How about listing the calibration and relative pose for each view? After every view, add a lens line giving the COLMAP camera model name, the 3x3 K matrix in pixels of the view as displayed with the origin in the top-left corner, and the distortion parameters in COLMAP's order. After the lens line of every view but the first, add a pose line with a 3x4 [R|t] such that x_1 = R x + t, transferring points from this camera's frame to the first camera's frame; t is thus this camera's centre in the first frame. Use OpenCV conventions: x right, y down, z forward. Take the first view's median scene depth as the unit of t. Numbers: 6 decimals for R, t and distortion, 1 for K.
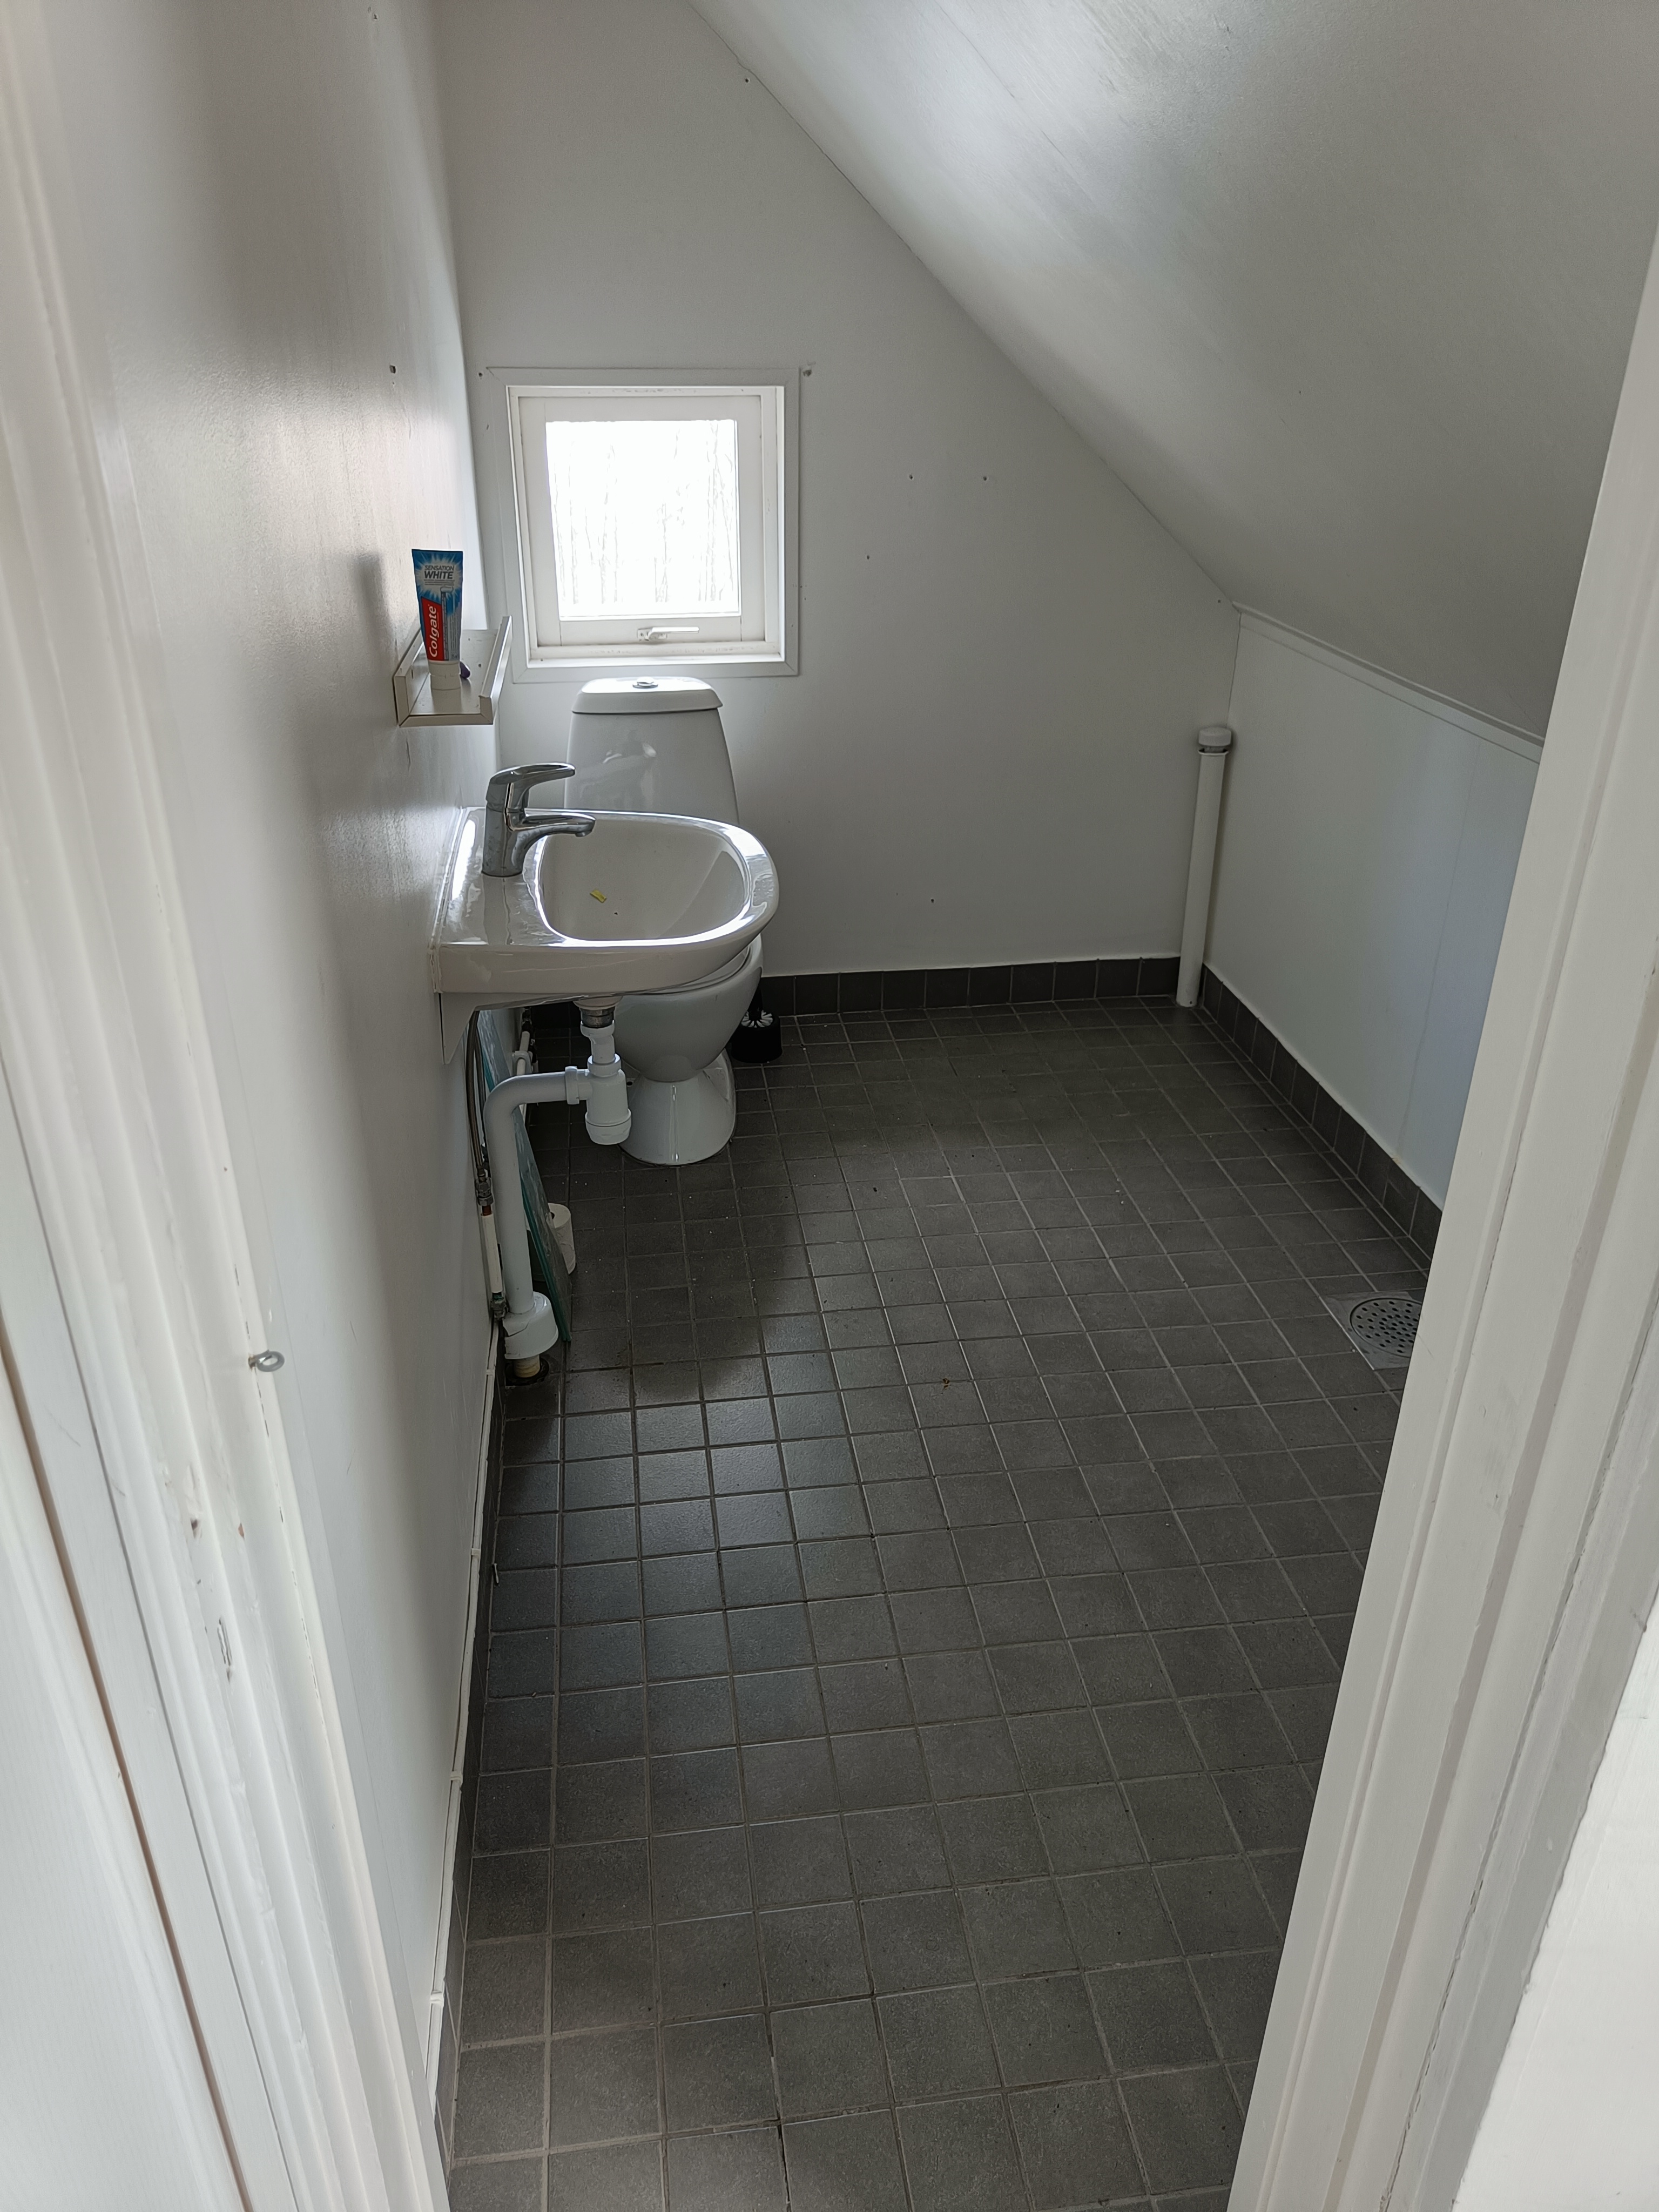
lens RADIAL K [[1581.7, 0, 839.5], [0, 1581.7, 1107.7], [0, 0, 1]] dist [0.004553, -0.009812]
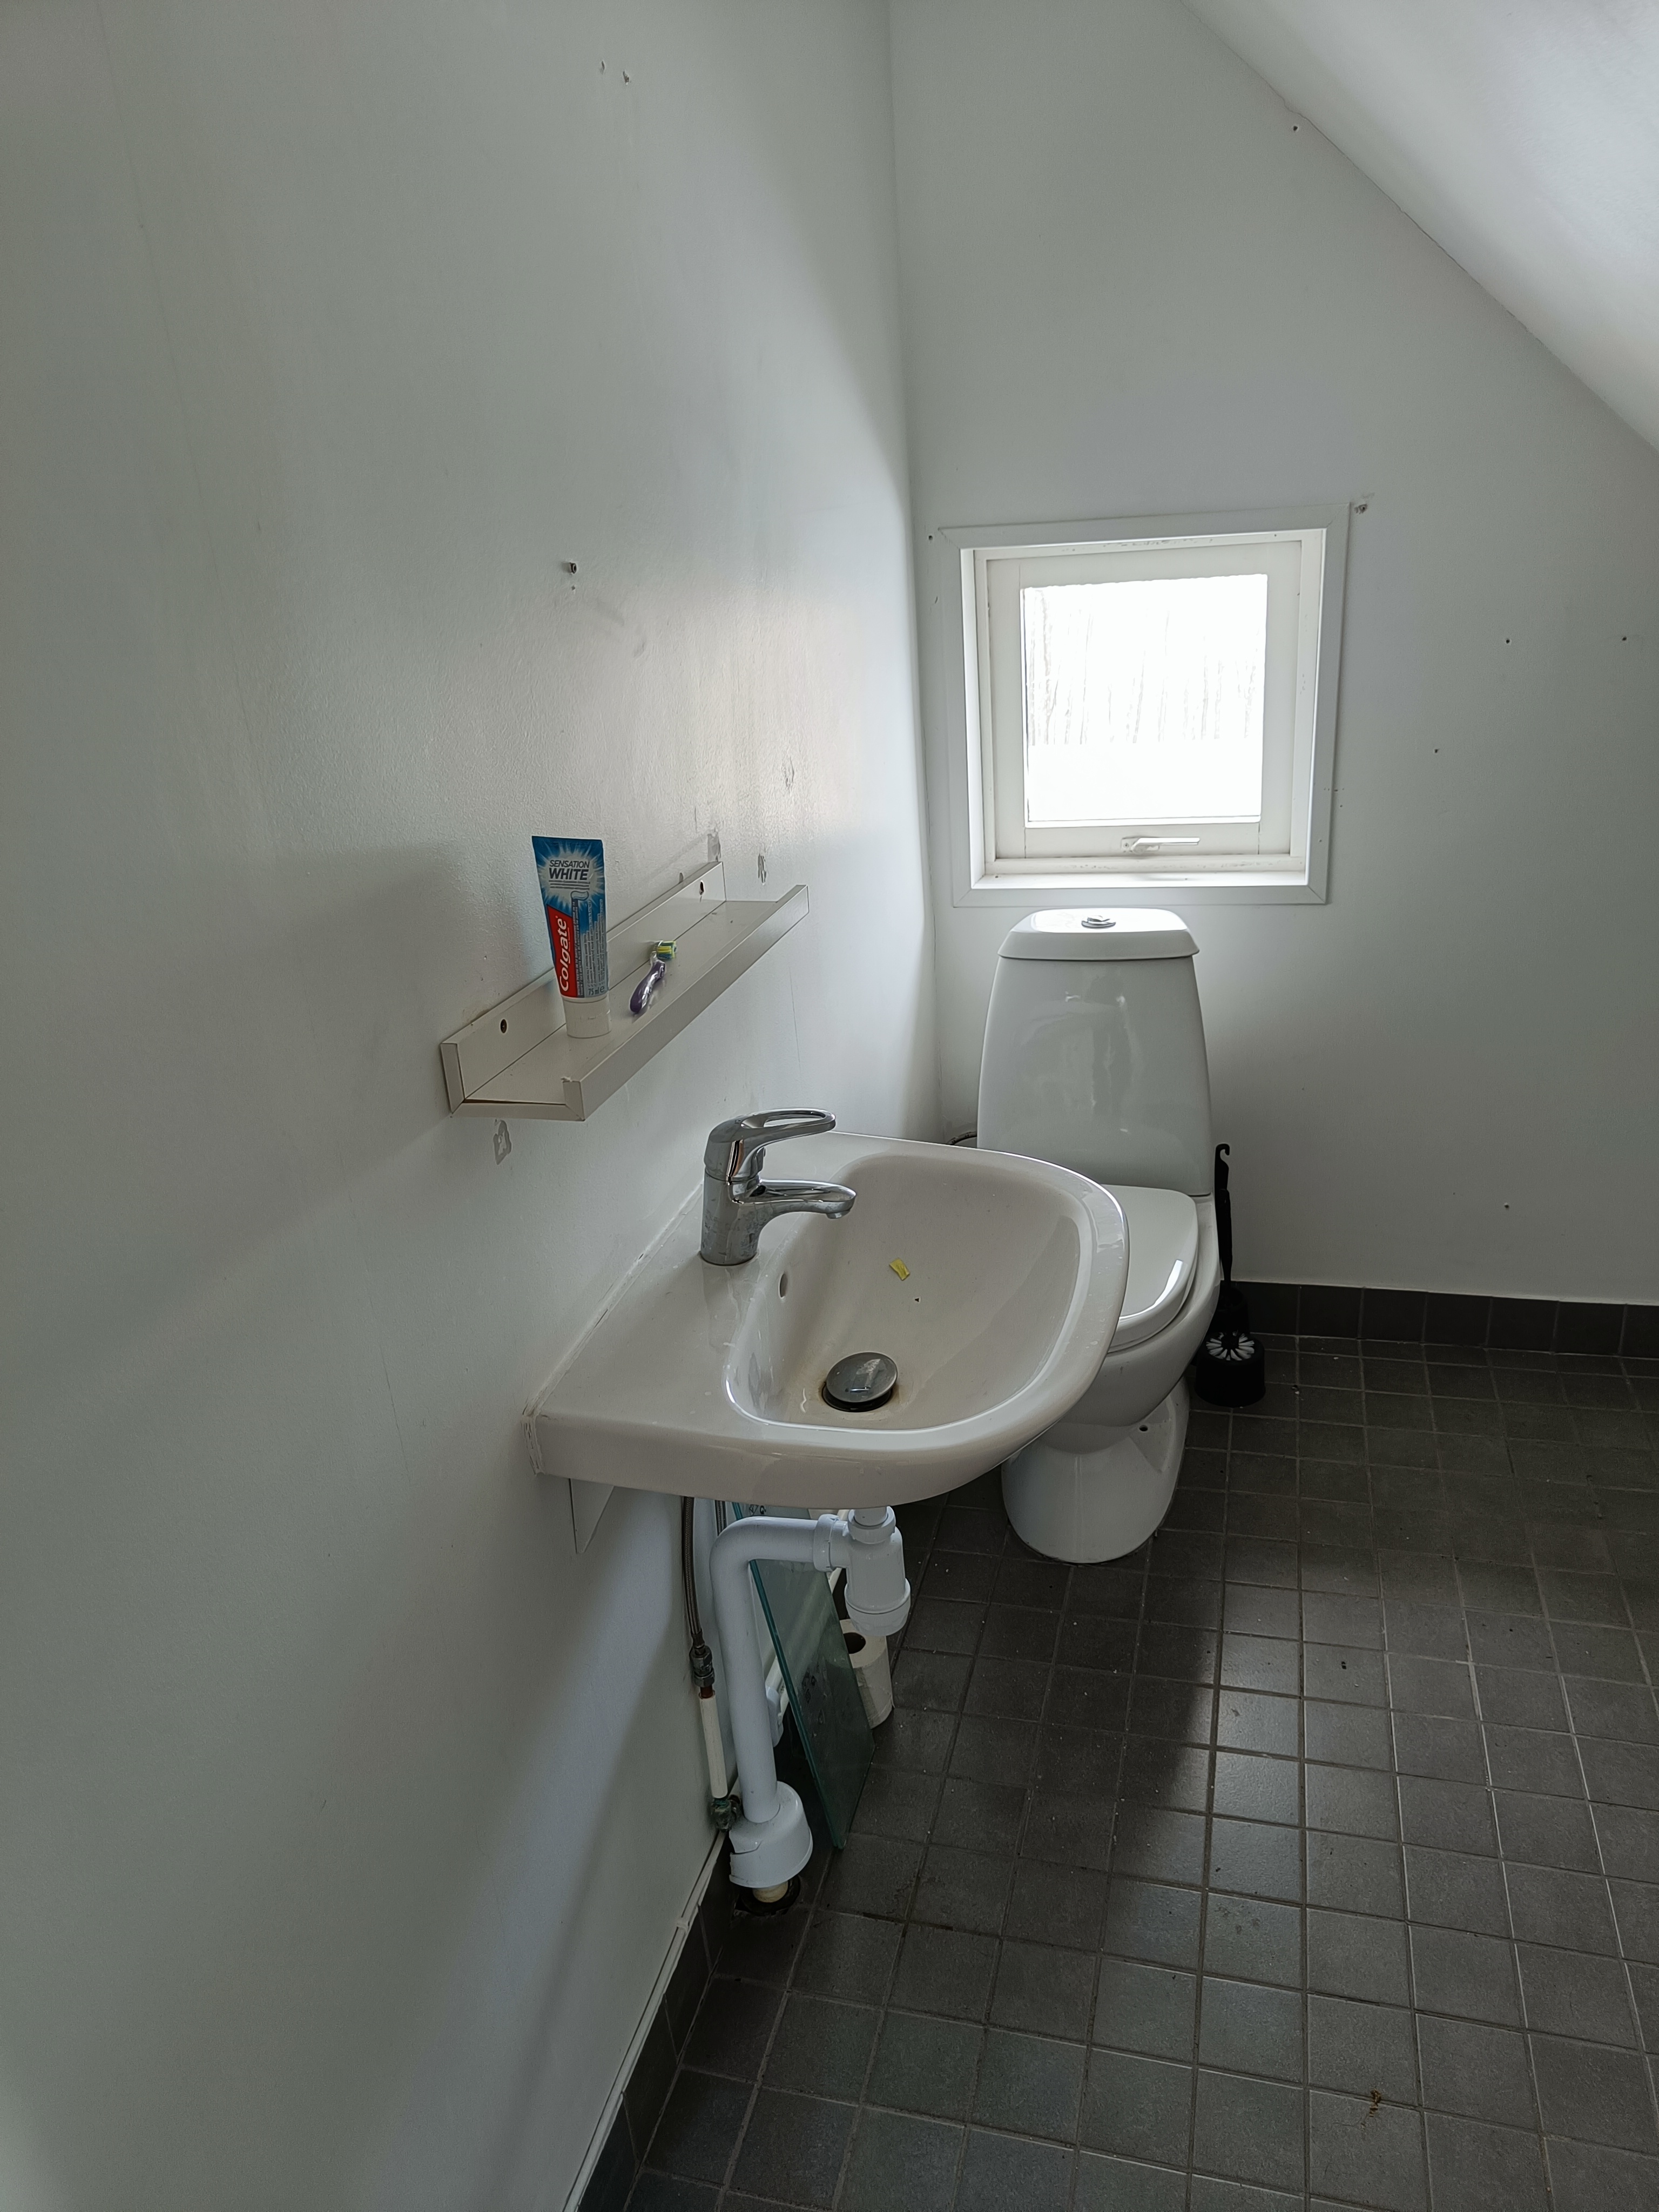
lens RADIAL K [[1581.7, 0, 824.7], [0, 1581.7, 1122.0], [0, 0, 1]] dist [0.004553, -0.009812]
pose [[0.915372, 0.086478, -0.393212, 0.064349], [-0.110996, 0.993015, -0.040002, -0.126158], [0.387007, 0.080262, 0.918577, 0.255439]]
